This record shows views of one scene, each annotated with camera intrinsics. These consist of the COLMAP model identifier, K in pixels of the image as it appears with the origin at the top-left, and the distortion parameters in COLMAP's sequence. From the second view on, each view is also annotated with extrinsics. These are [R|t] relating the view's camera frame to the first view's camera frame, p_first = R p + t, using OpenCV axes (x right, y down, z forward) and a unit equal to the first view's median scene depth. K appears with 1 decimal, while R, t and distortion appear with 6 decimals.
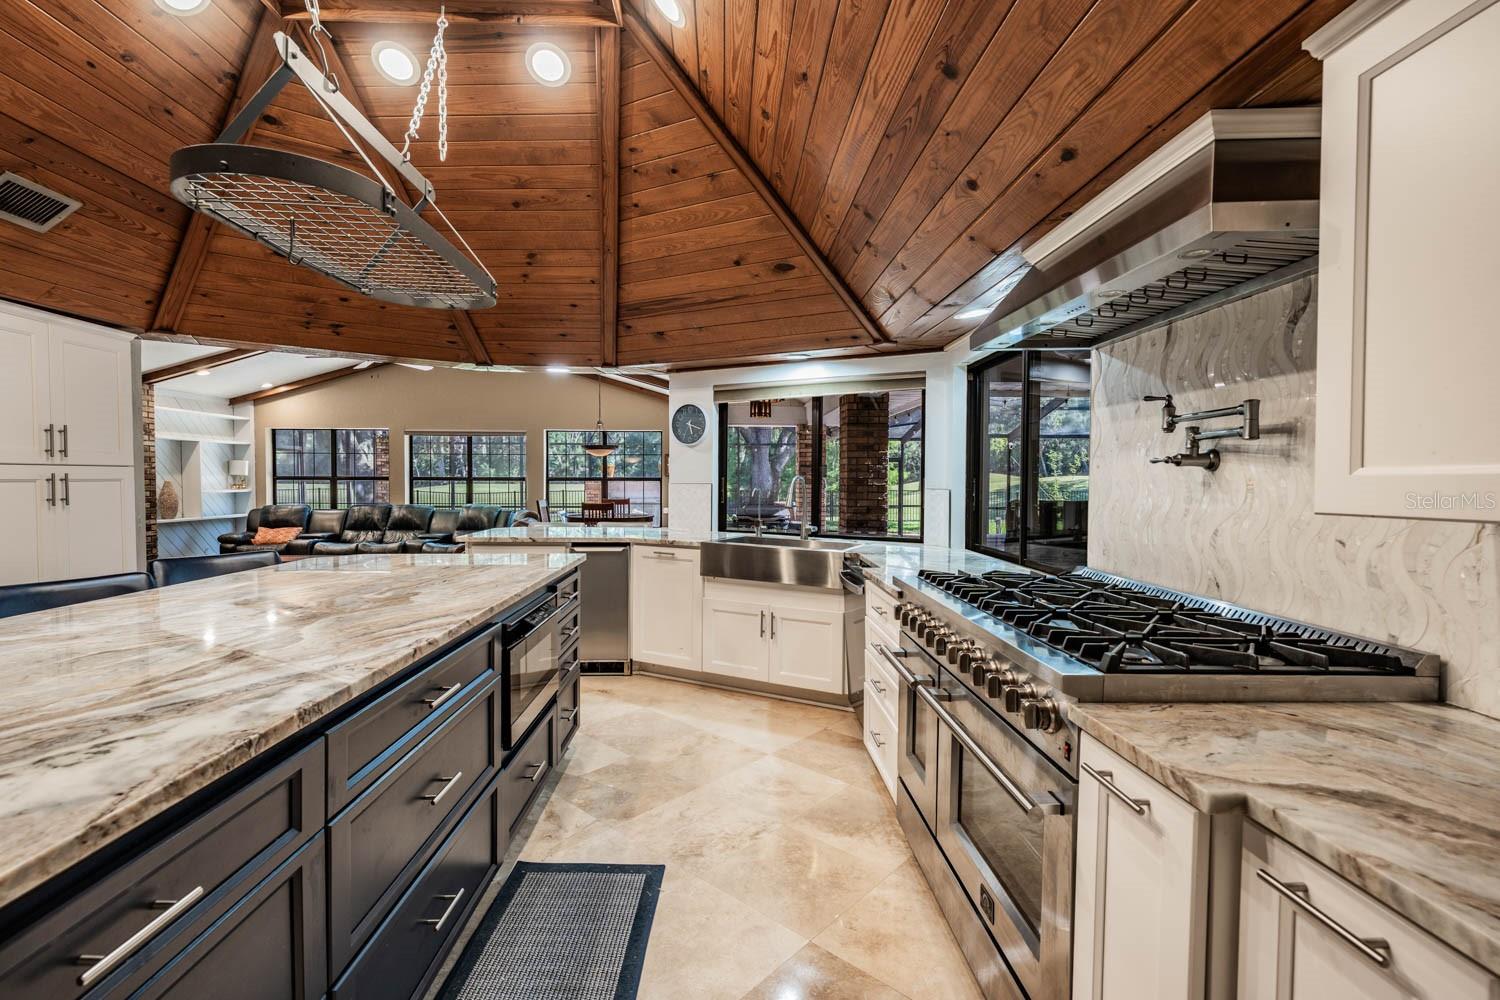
lens RADIAL K [[673.7, 0, 750.7], [0, 673.7, 497.0], [0, 0, 1]] dist [0.000134, -0.000147]
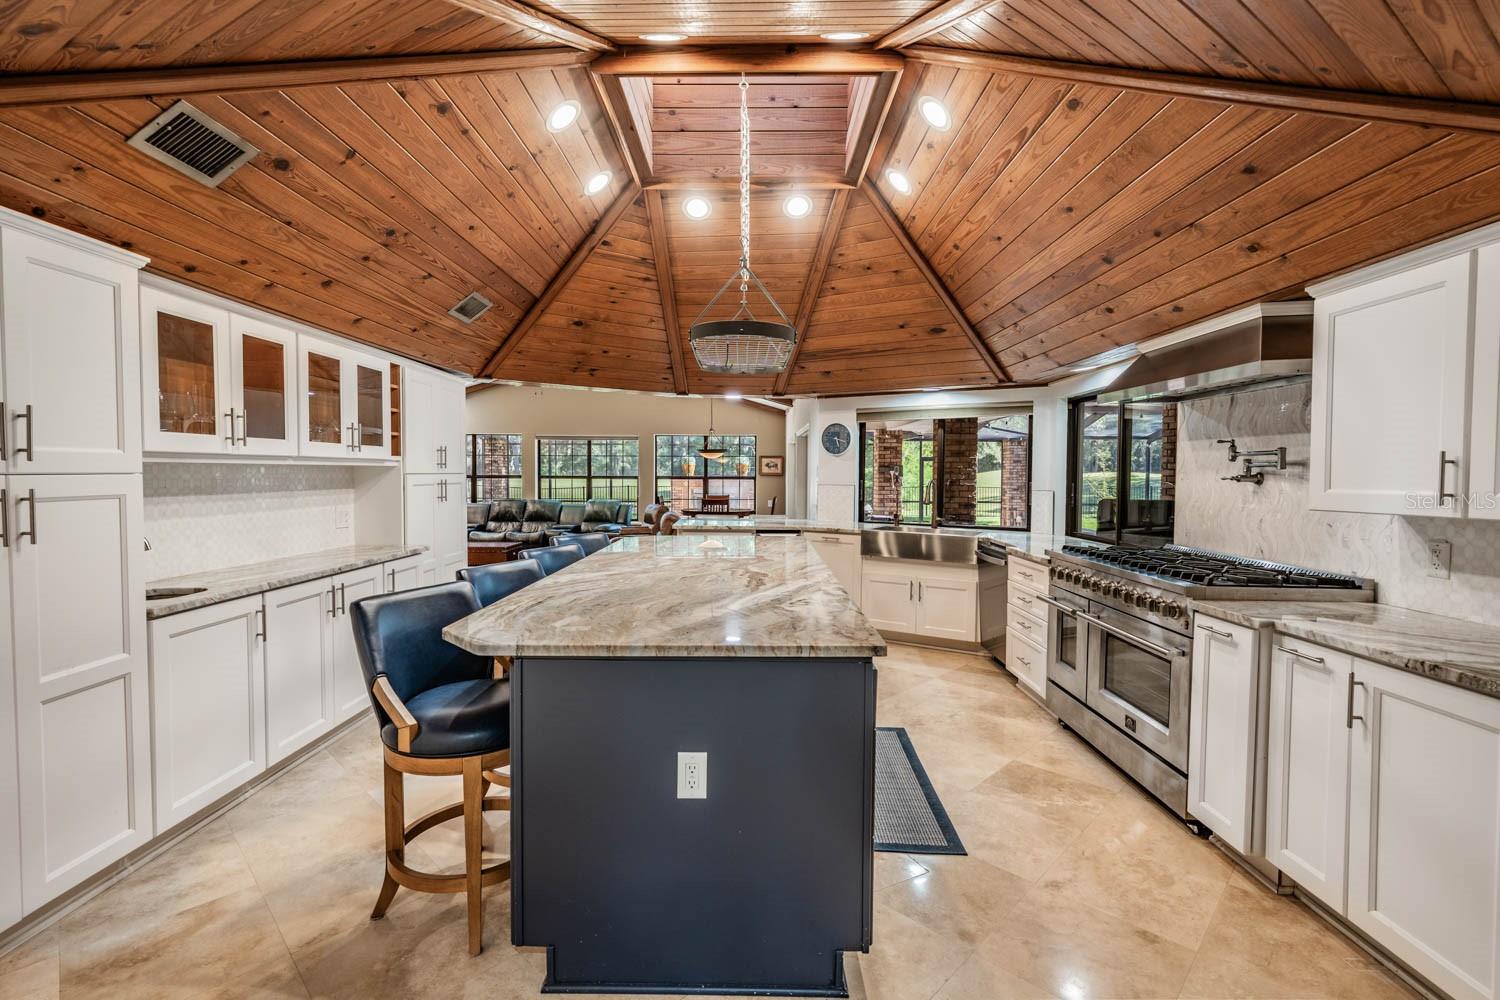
lens RADIAL K [[673.7, 0, 746.4], [0, 673.7, 494.2], [0, 0, 1]] dist [0.000134, -0.000147]
pose [[0.998948, 0.002421, -0.045786, -0.342068], [-0.002258, 0.999991, 0.003610, -0.011552], [0.045794, -0.003503, 0.998945, -0.489706]]
